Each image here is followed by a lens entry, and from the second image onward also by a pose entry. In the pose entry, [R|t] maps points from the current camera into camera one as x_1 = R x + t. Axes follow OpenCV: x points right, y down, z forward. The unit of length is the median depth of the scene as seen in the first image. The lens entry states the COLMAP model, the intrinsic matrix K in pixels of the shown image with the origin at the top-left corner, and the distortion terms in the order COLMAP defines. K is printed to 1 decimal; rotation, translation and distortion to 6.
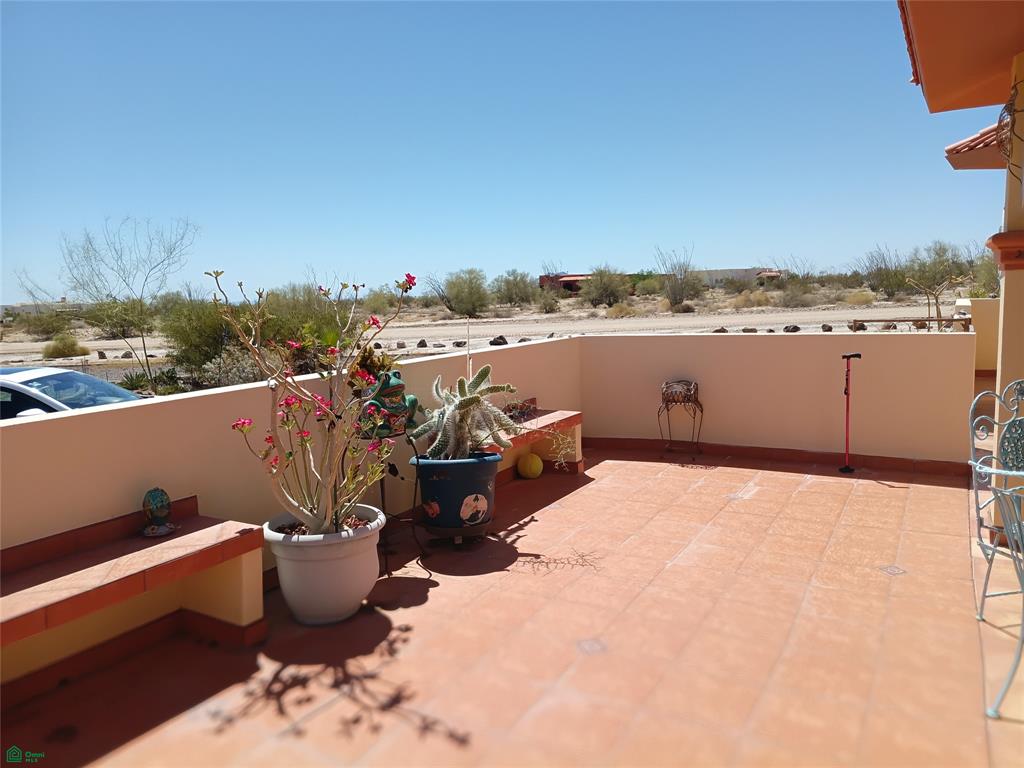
lens RADIAL K [[773.8, 0, 511.5], [0, 773.8, 384.8], [0, 0, 1]] dist [0.031559, -0.038143]
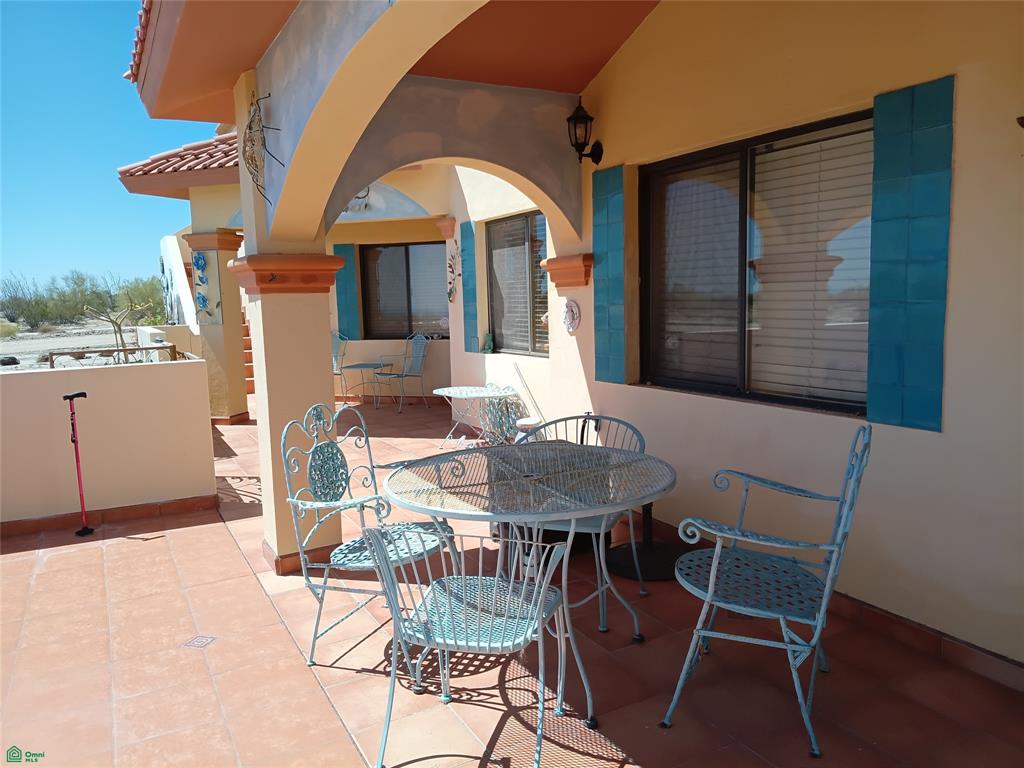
lens RADIAL K [[773.8, 0, 511.2], [0, 773.8, 383.9], [0, 0, 1]] dist [0.031559, -0.038143]
pose [[0.533548, -0.084461, 0.841542, -0.014828], [0.117377, 0.992767, 0.025220, -0.015839], [-0.837585, 0.085322, 0.539603, 0.155424]]
